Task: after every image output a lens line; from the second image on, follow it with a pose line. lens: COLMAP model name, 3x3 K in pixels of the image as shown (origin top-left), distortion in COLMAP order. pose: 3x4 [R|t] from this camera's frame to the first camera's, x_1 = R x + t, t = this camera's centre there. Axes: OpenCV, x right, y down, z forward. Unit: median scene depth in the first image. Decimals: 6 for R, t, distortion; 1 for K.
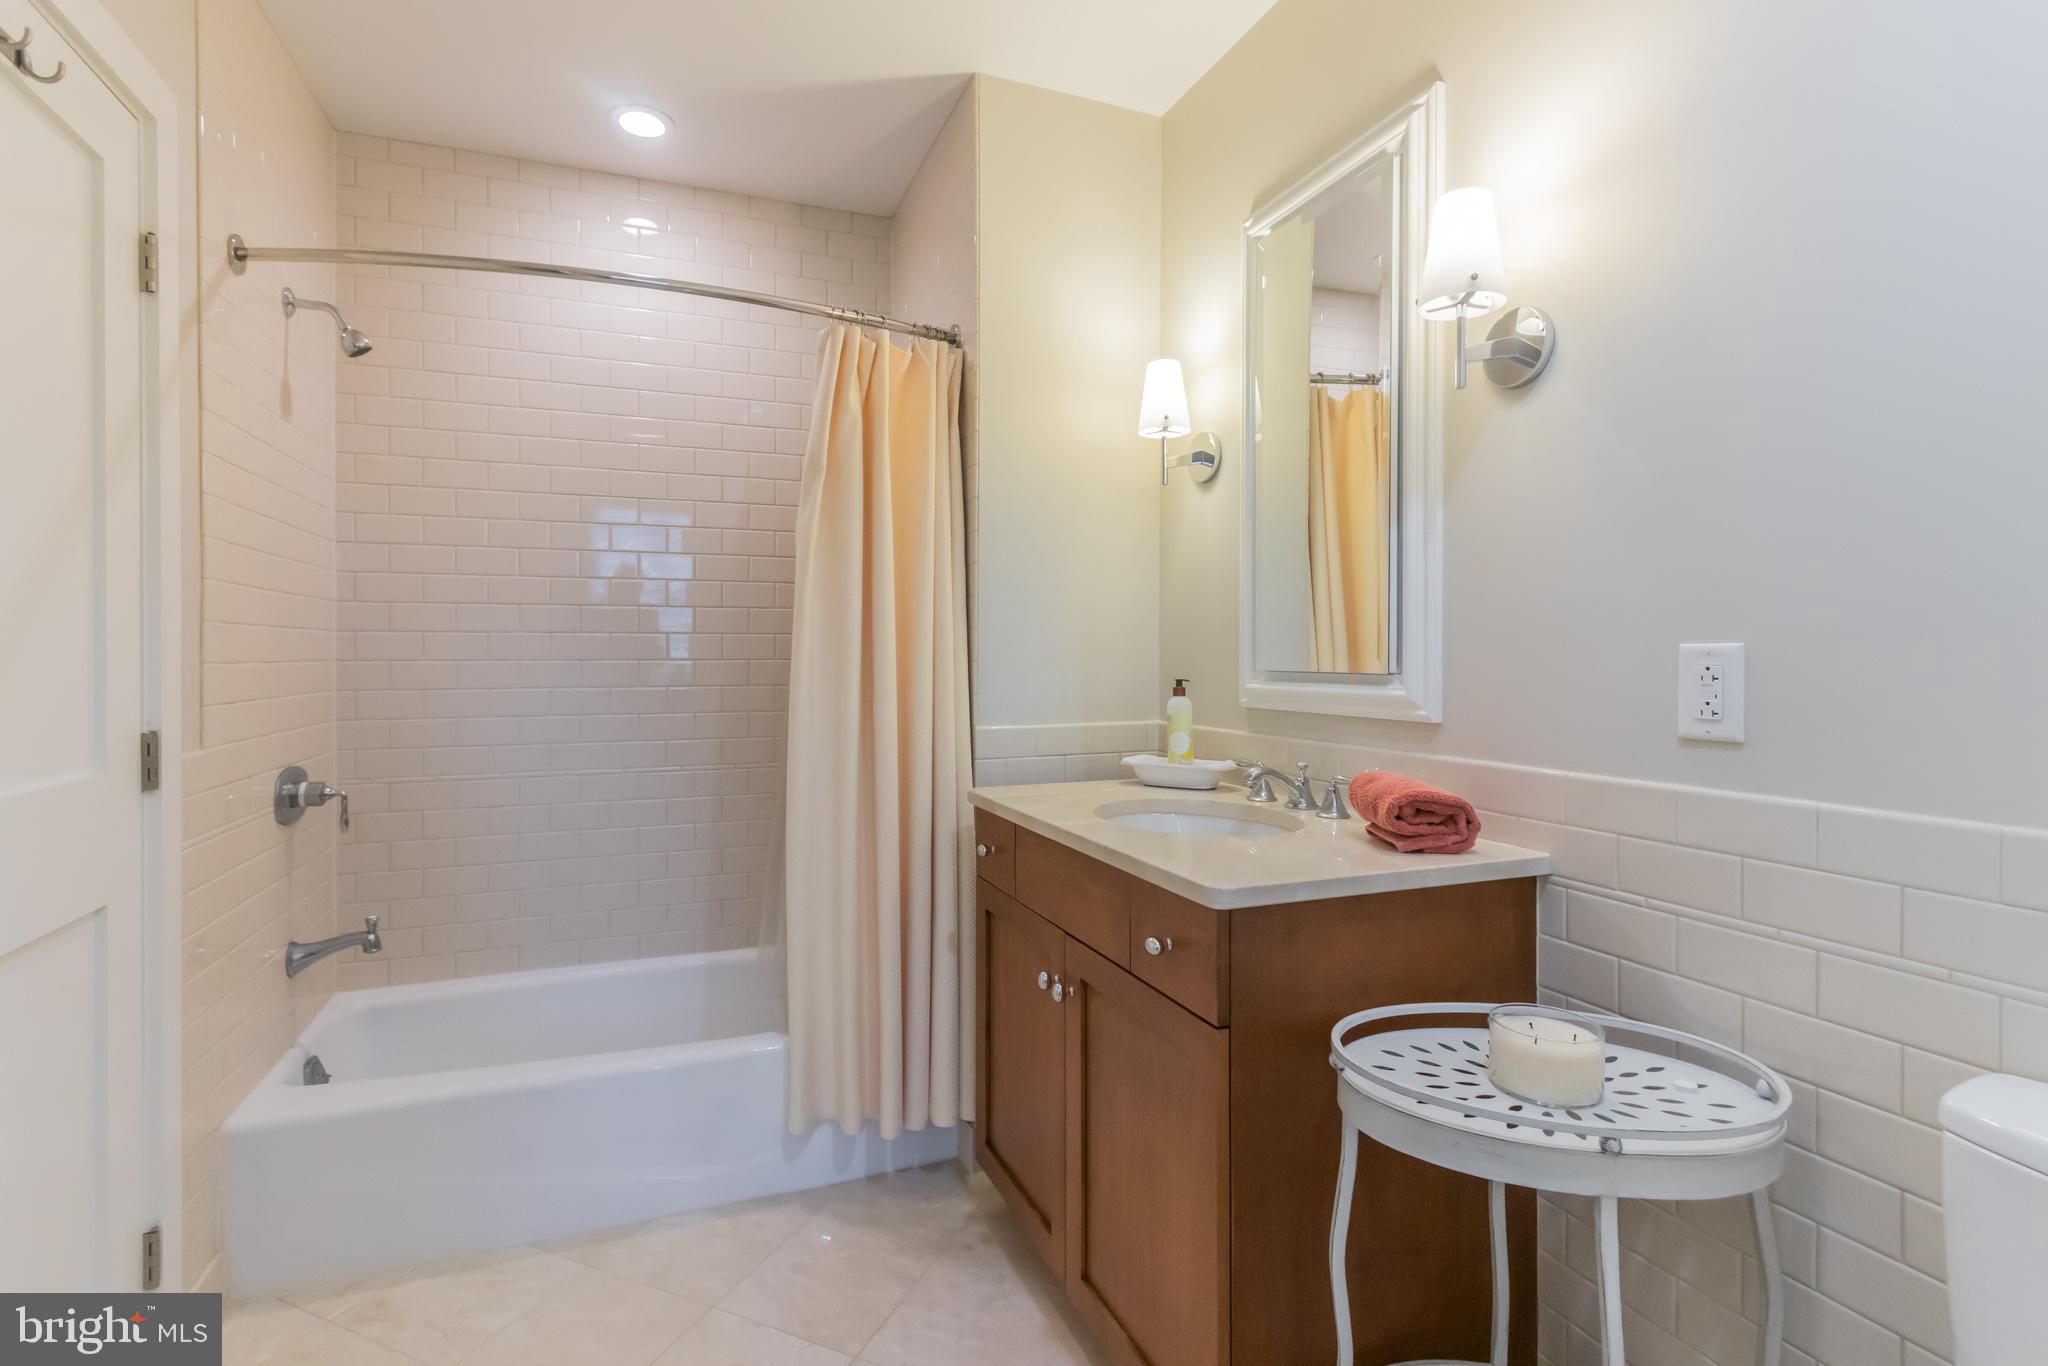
lens RADIAL K [[951.9, 0, 1015.5], [0, 951.9, 666.5], [0, 0, 1]] dist [0.008369, -0.003465]
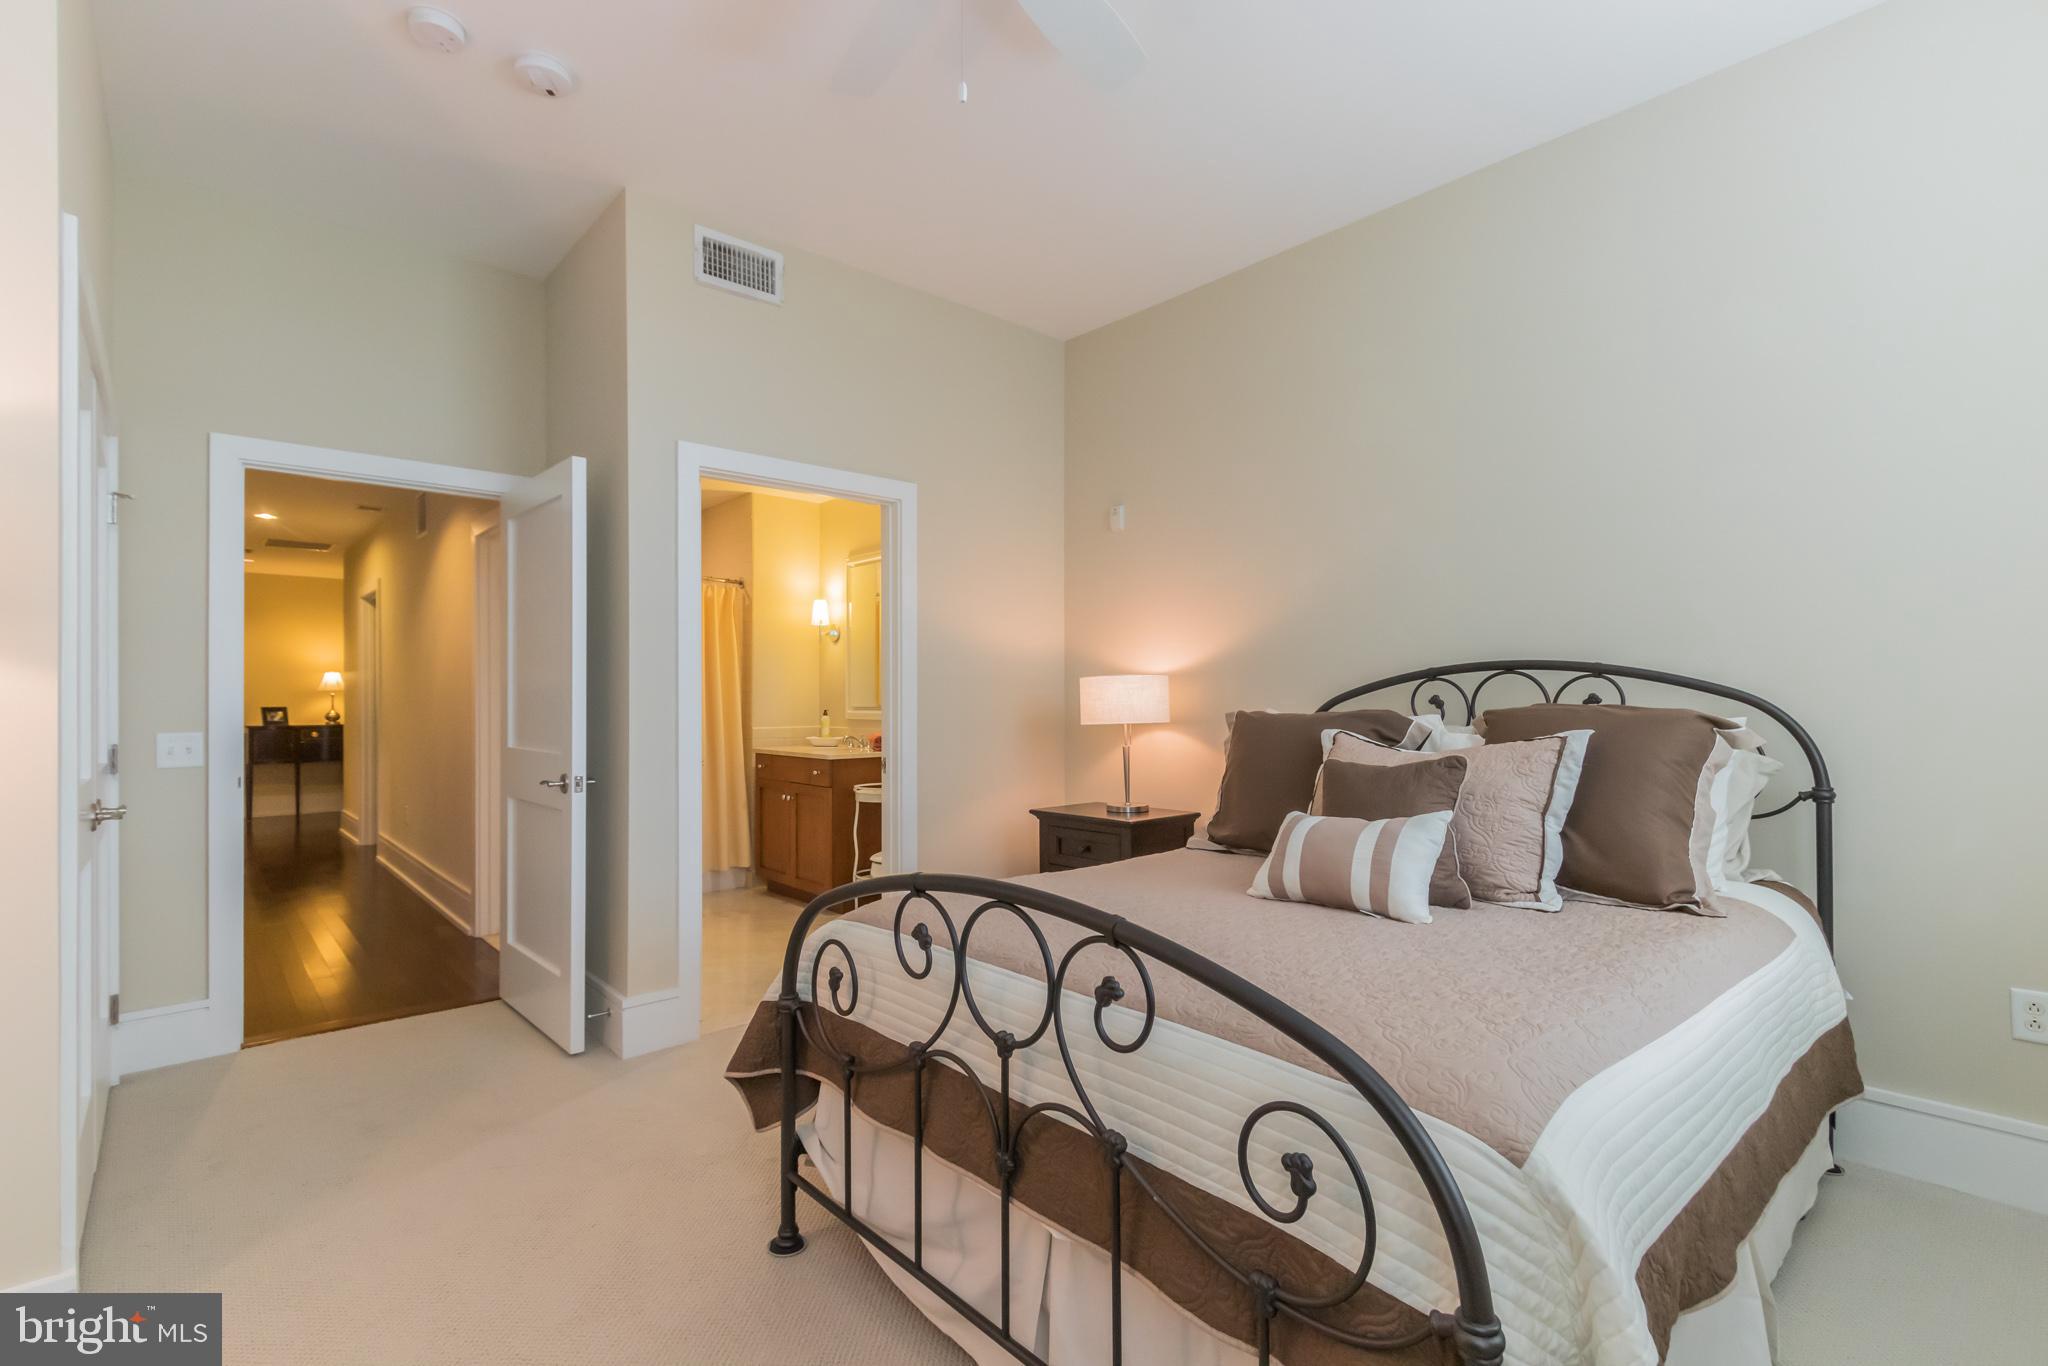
lens RADIAL K [[951.9, 0, 1010.0], [0, 951.9, 695.0], [0, 0, 1]] dist [0.008369, -0.003465]
pose [[0.944054, 0.001266, 0.329789, -0.257123], [0.005368, 0.999801, -0.019204, 0.027001], [-0.329748, 0.019900, 0.943859, -1.946916]]
